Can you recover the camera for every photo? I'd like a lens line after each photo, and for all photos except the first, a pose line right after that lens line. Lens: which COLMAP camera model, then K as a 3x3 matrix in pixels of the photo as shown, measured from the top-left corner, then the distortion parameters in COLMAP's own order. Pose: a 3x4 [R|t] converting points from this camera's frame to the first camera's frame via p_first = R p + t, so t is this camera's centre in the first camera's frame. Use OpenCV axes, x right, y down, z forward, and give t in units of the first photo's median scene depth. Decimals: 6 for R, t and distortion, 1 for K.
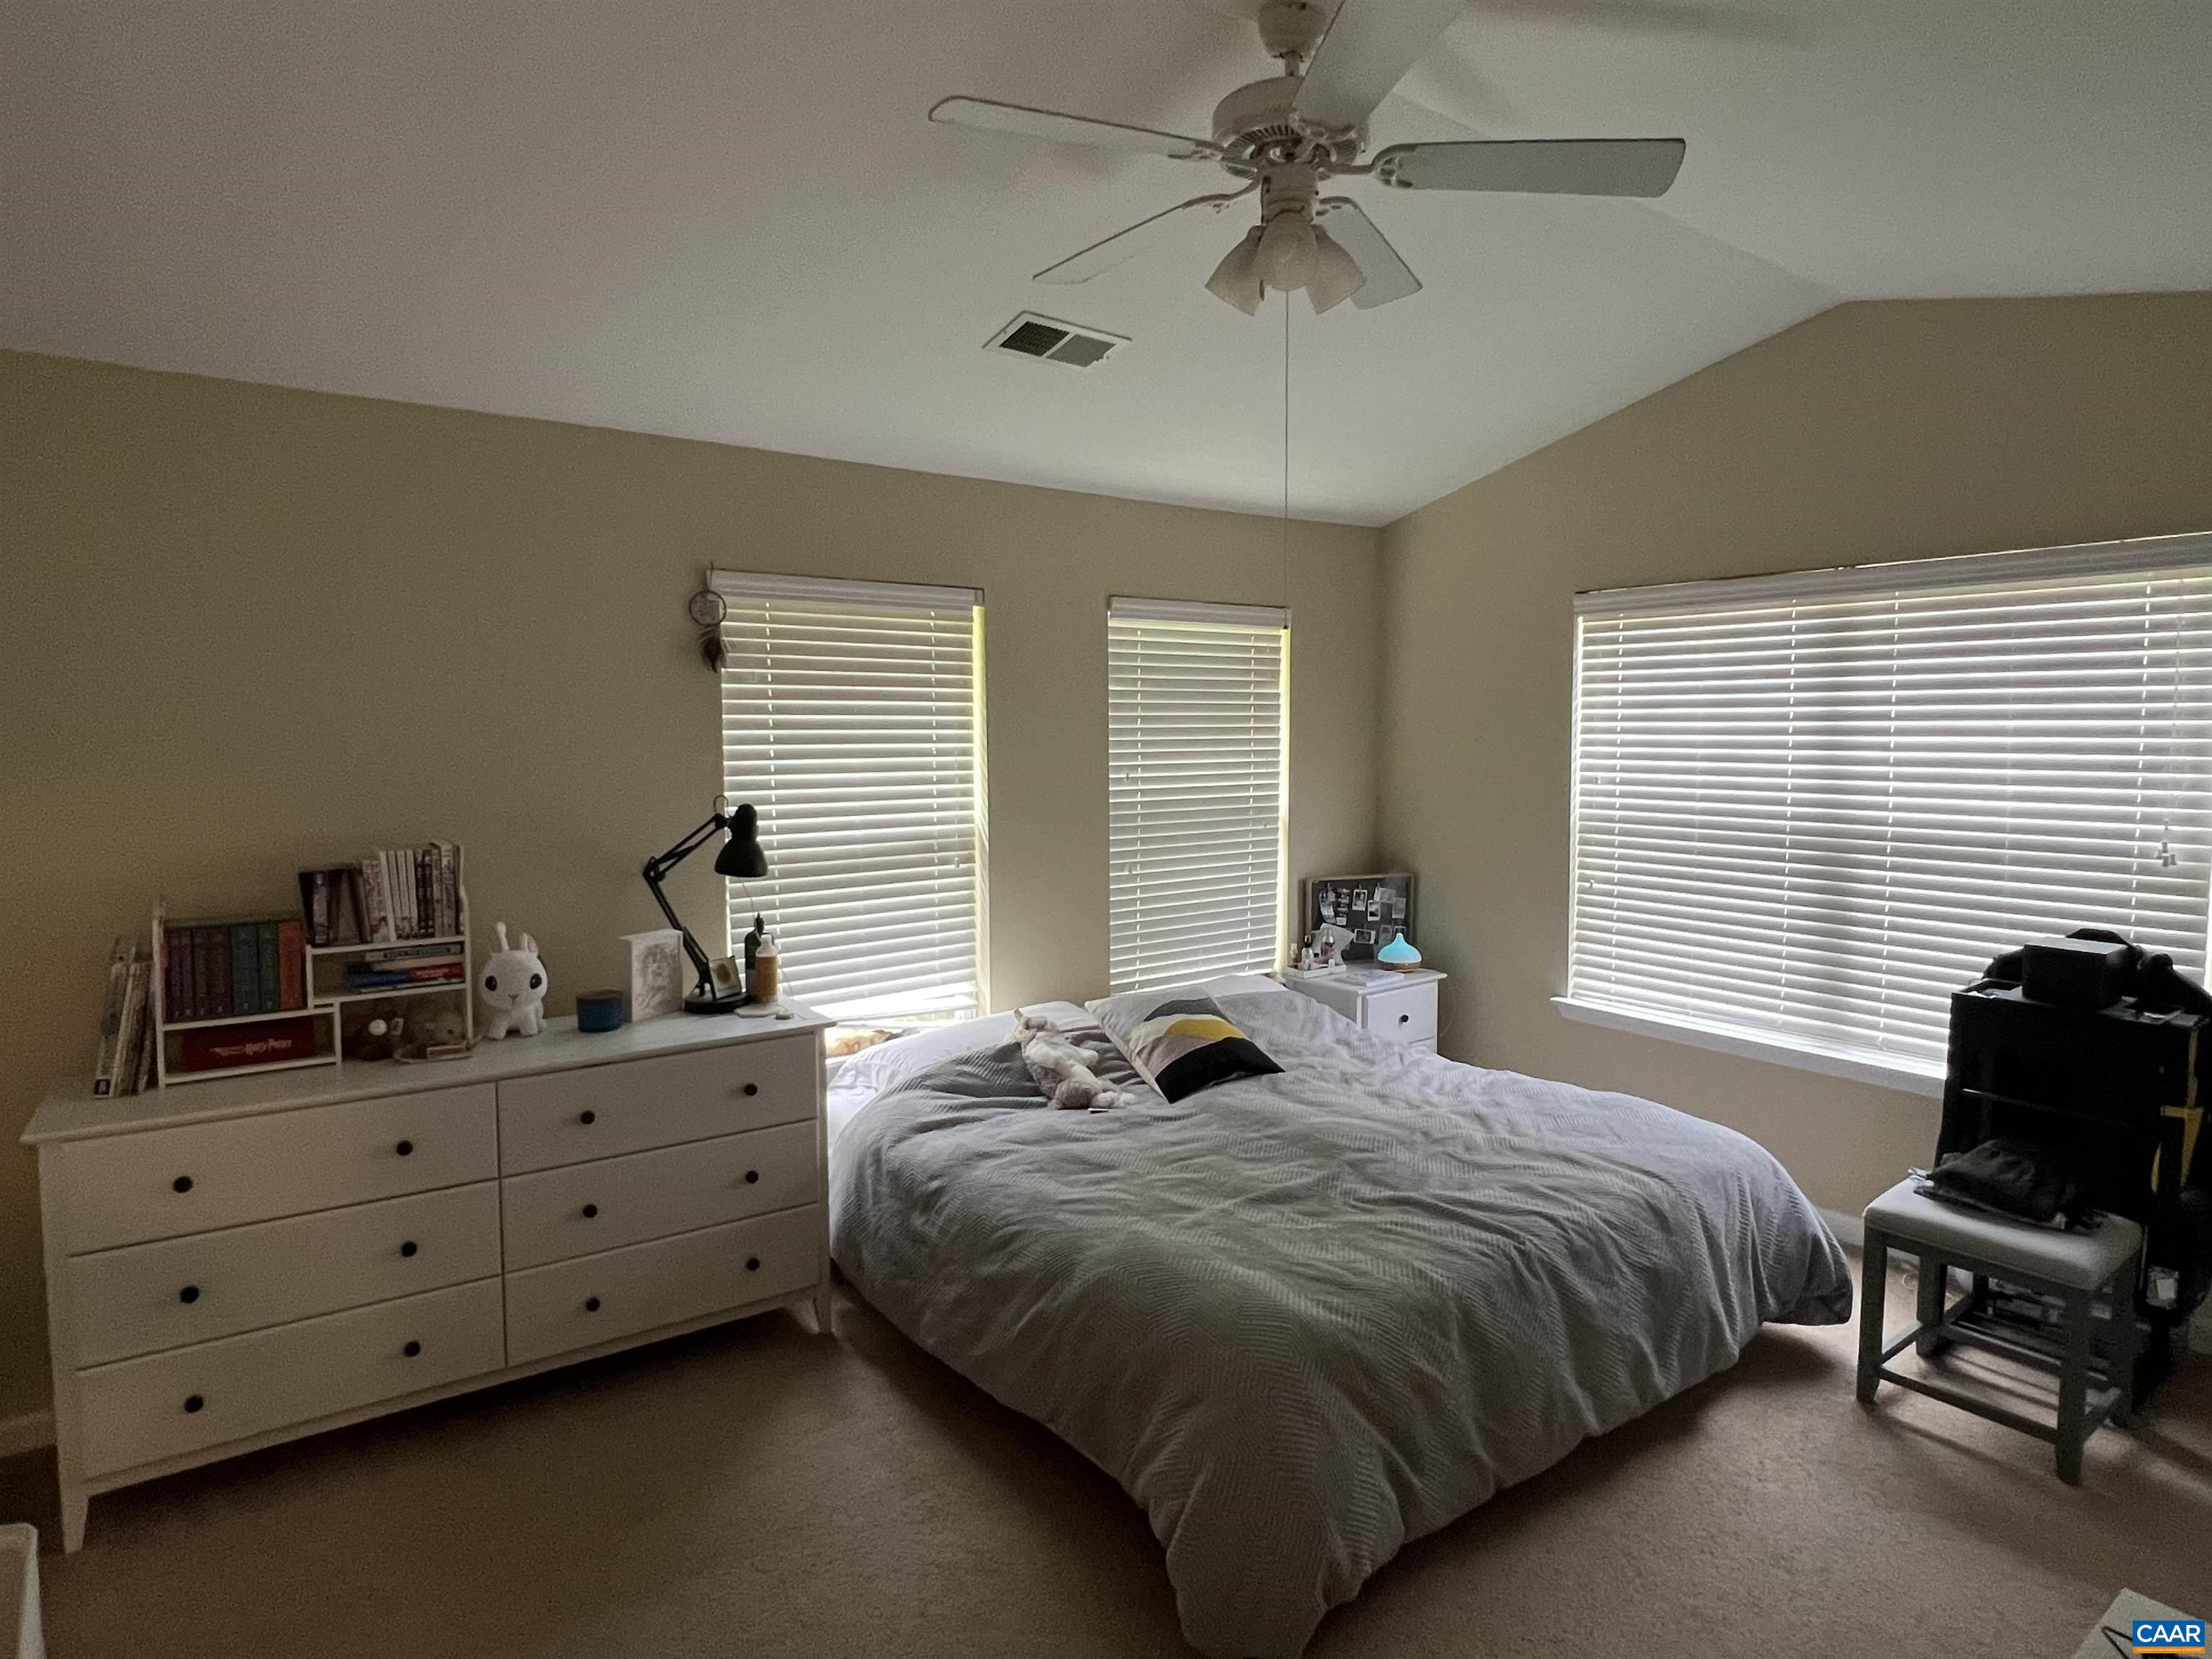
lens RADIAL K [[1236.5, 0, 1098.9], [0, 1236.5, 824.1], [0, 0, 1]] dist [-0.003082, 0.001484]
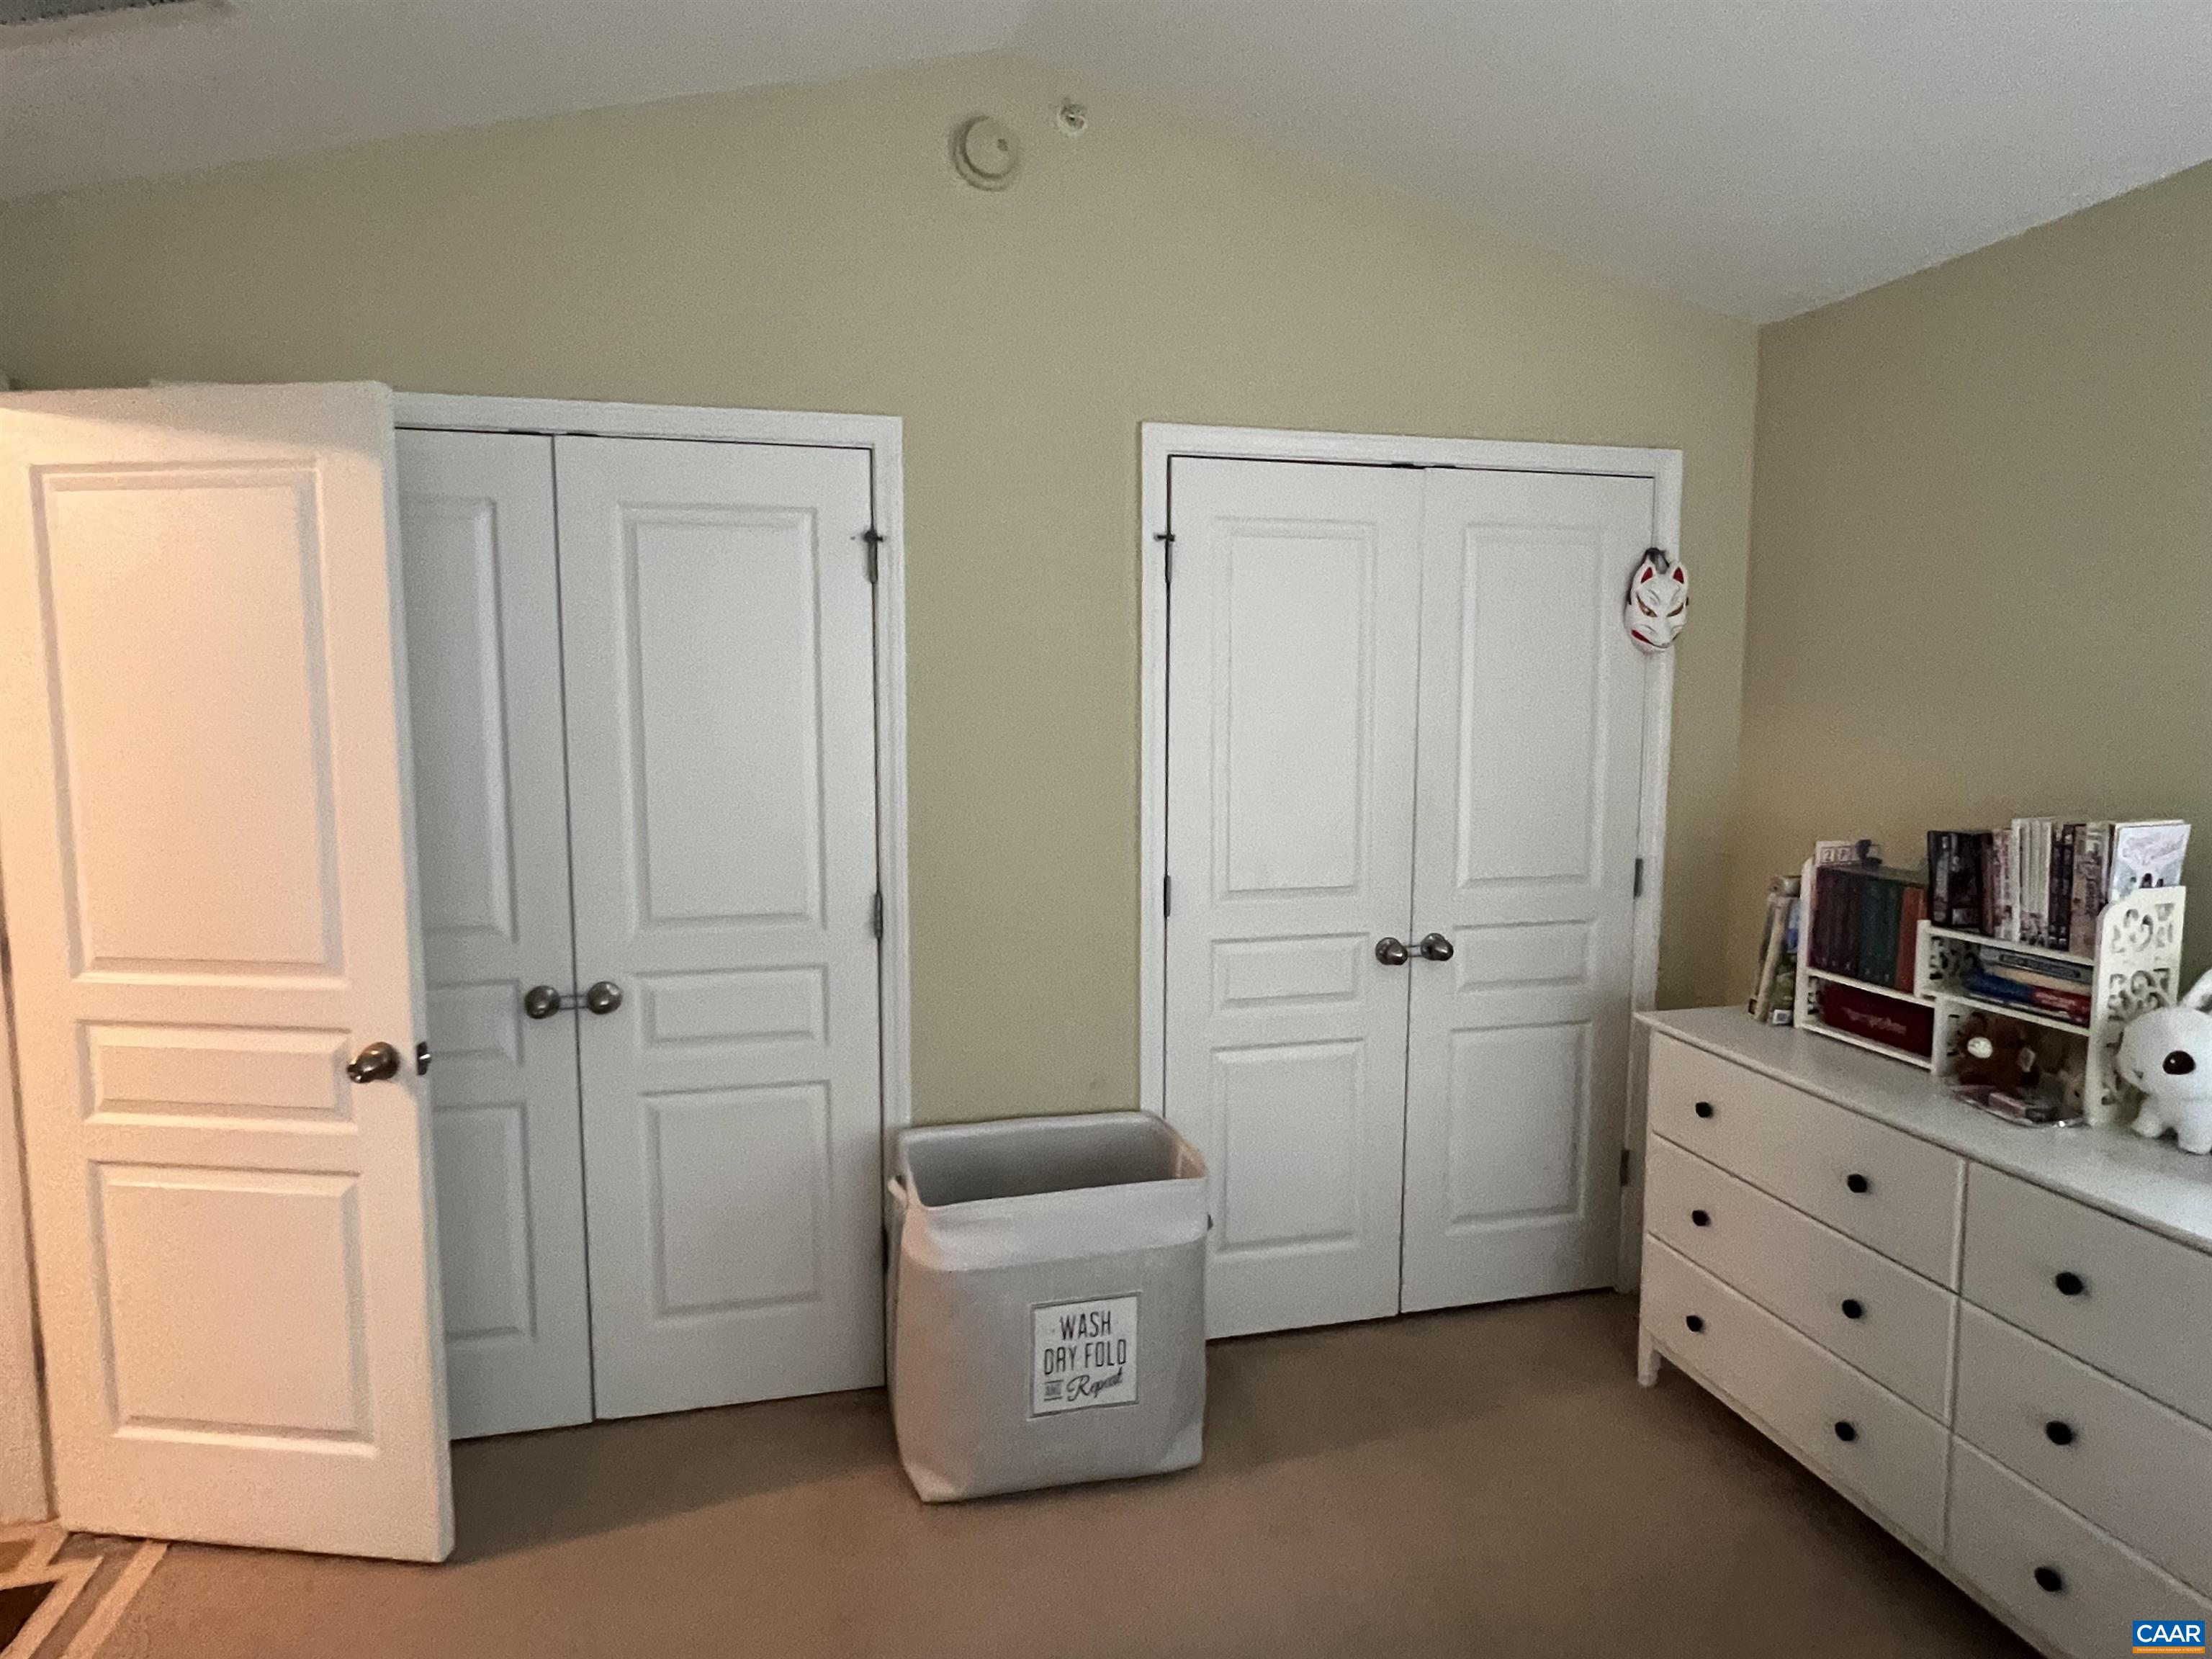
lens RADIAL K [[1236.5, 0, 1098.9], [0, 1236.5, 824.1], [0, 0, 1]] dist [-0.003082, 0.001484]
pose [[-0.395555, 0.088502, -0.914168, 0.315653], [-0.070707, 0.989458, 0.126386, -0.029675], [0.915716, 0.114631, -0.385128, 0.781318]]
